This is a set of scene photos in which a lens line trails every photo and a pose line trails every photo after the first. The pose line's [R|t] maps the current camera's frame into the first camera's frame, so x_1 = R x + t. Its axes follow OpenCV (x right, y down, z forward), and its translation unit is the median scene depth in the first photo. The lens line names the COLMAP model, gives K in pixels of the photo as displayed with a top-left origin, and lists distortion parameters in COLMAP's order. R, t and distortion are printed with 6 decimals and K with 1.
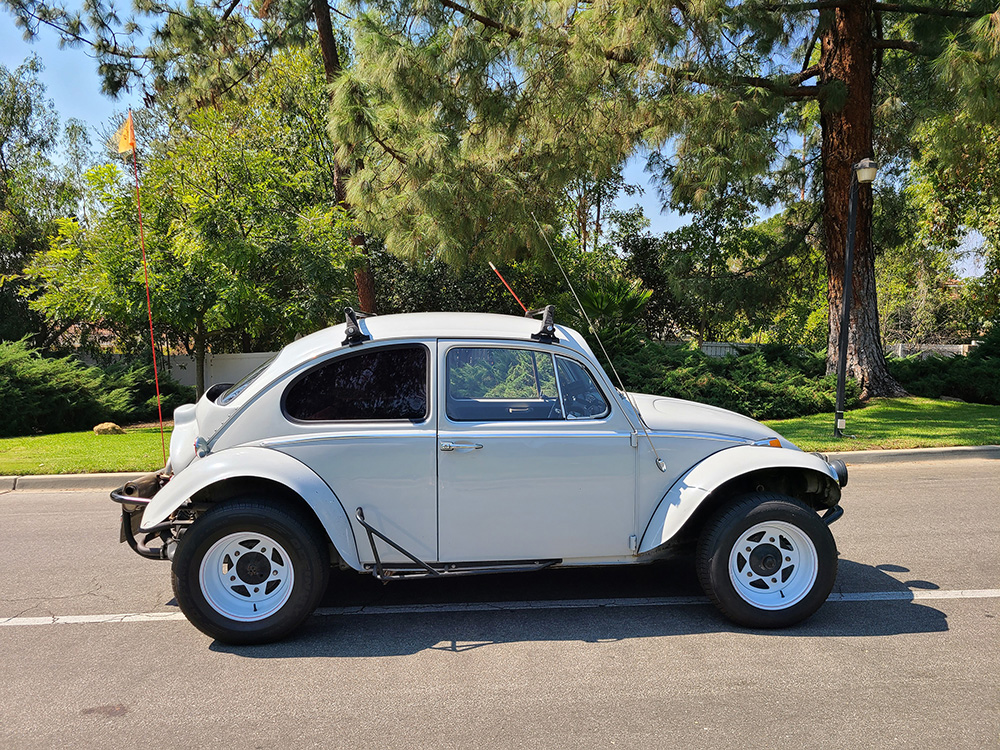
lens RADIAL K [[749.8, 0, 494.0], [0, 749.8, 380.0], [0, 0, 1]] dist [0.057852, -0.042669]
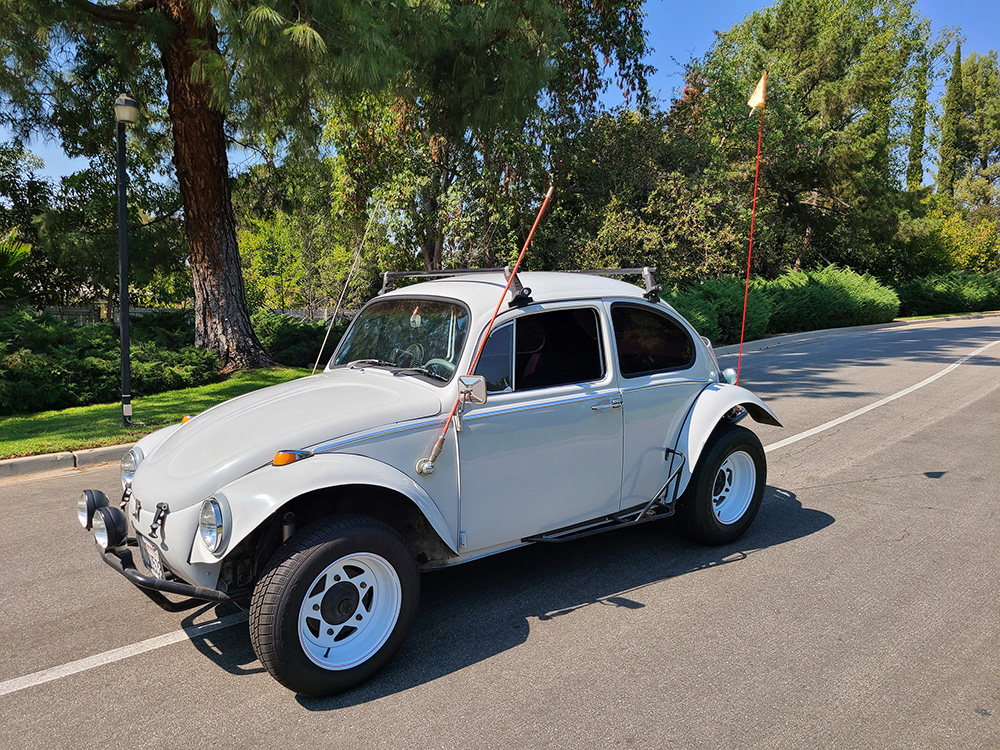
lens RADIAL K [[749.8, 0, 487.9], [0, 749.8, 370.5], [0, 0, 1]] dist [0.057852, -0.042669]
pose [[0.815230, -0.053610, 0.576651, 0.223835], [0.032140, 0.998360, 0.047378, -0.010224], [-0.578245, -0.020090, 0.815616, 0.054925]]
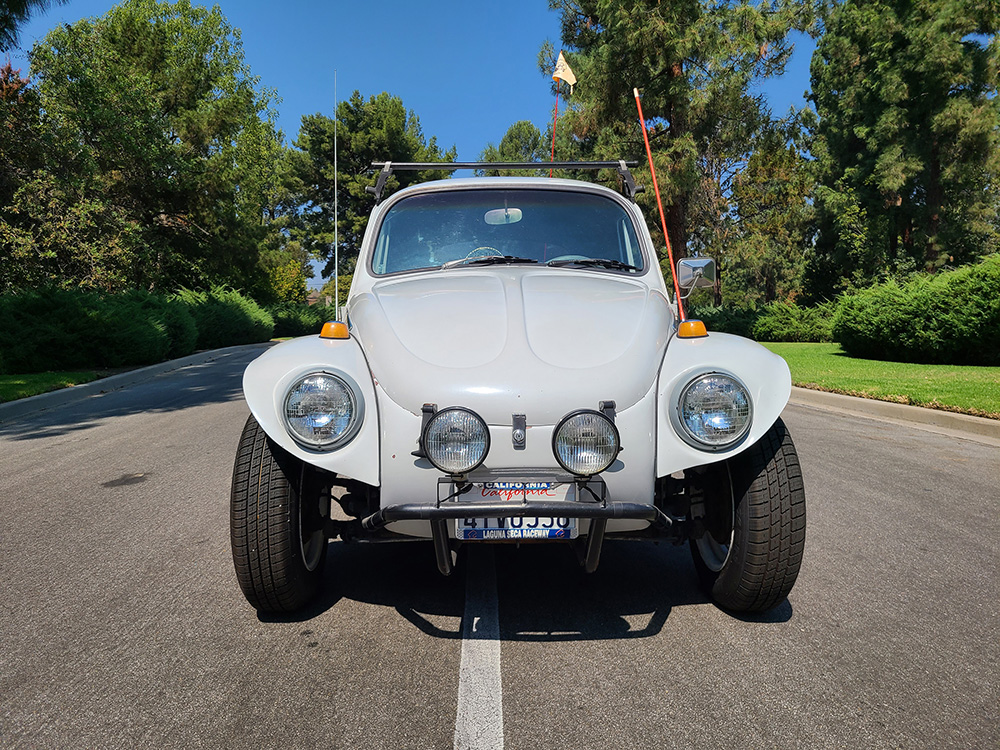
lens RADIAL K [[749.8, 0, 489.9], [0, 749.8, 370.5], [0, 0, 1]] dist [0.057852, -0.042669]
pose [[0.067435, -0.049178, 0.996511, 0.127785], [0.067485, 0.996722, 0.044622, 0.020879], [-0.995439, 0.064240, 0.070532, 0.294802]]
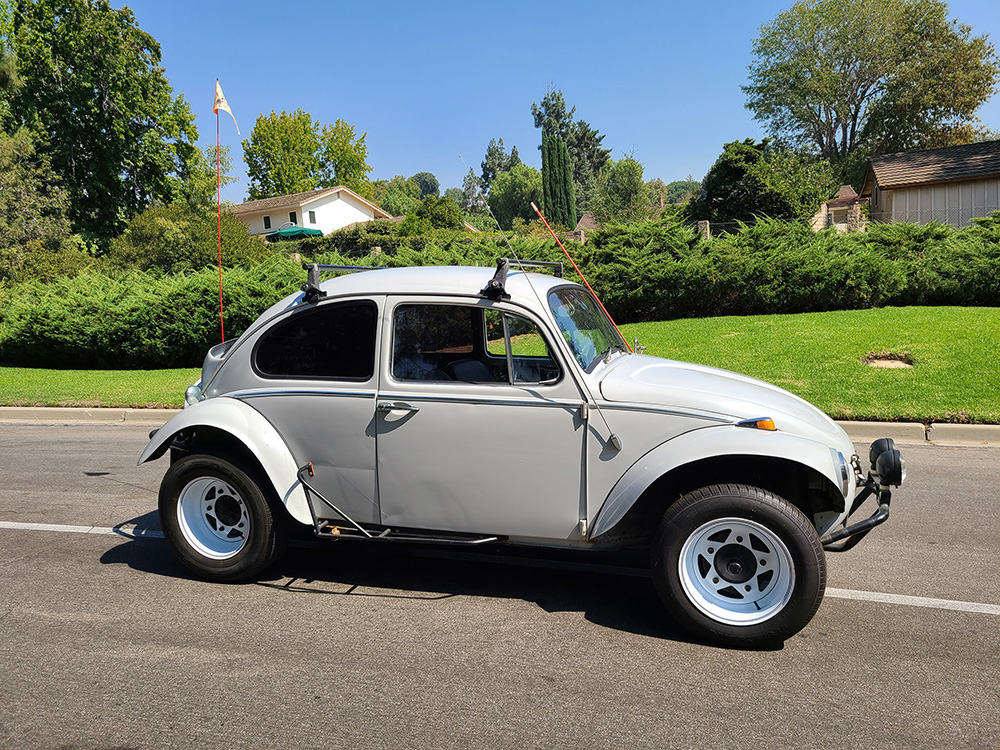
lens RADIAL K [[749.8, 0, 502.5], [0, 749.8, 375.8], [0, 0, 1]] dist [0.057852, -0.042669]
pose [[-0.921064, -0.003038, 0.389399, 0.276747], [0.067543, 0.983566, 0.167437, -0.041212], [-0.383508, 0.180521, -0.905723, 0.577678]]
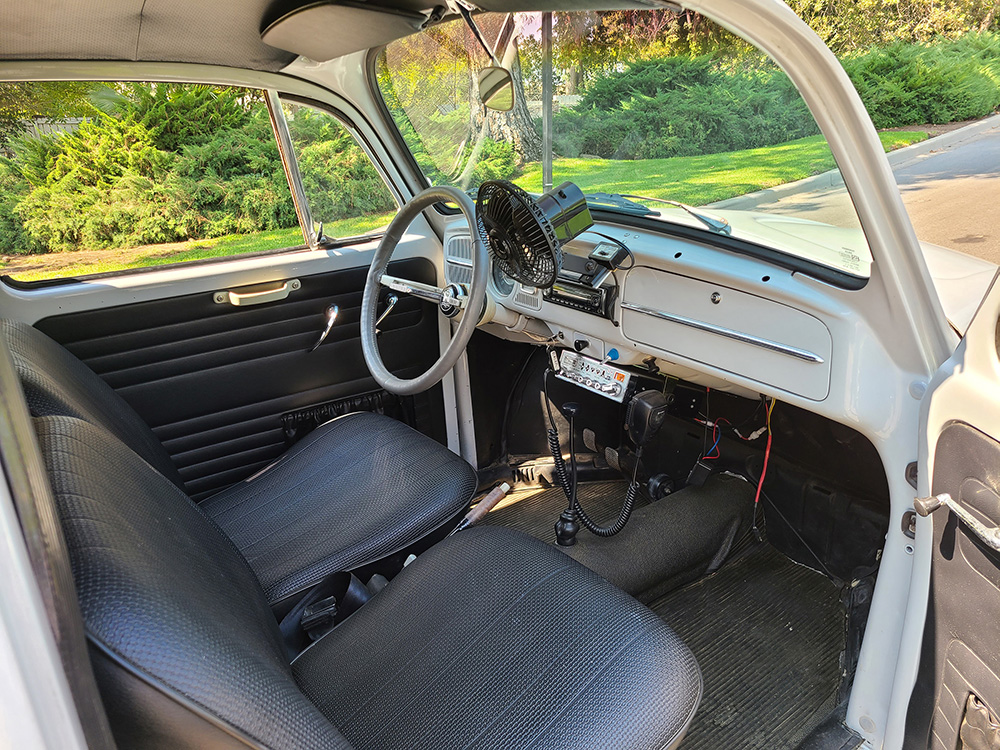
lens RADIAL K [[749.8, 0, 507.1], [0, 749.8, 381.5], [0, 0, 1]] dist [0.057852, -0.042669]
pose [[0.839913, -0.229265, 0.491919, -0.016828], [0.079951, 0.948773, 0.305677, -0.005453], [-0.536800, -0.217413, 0.815216, 0.244050]]
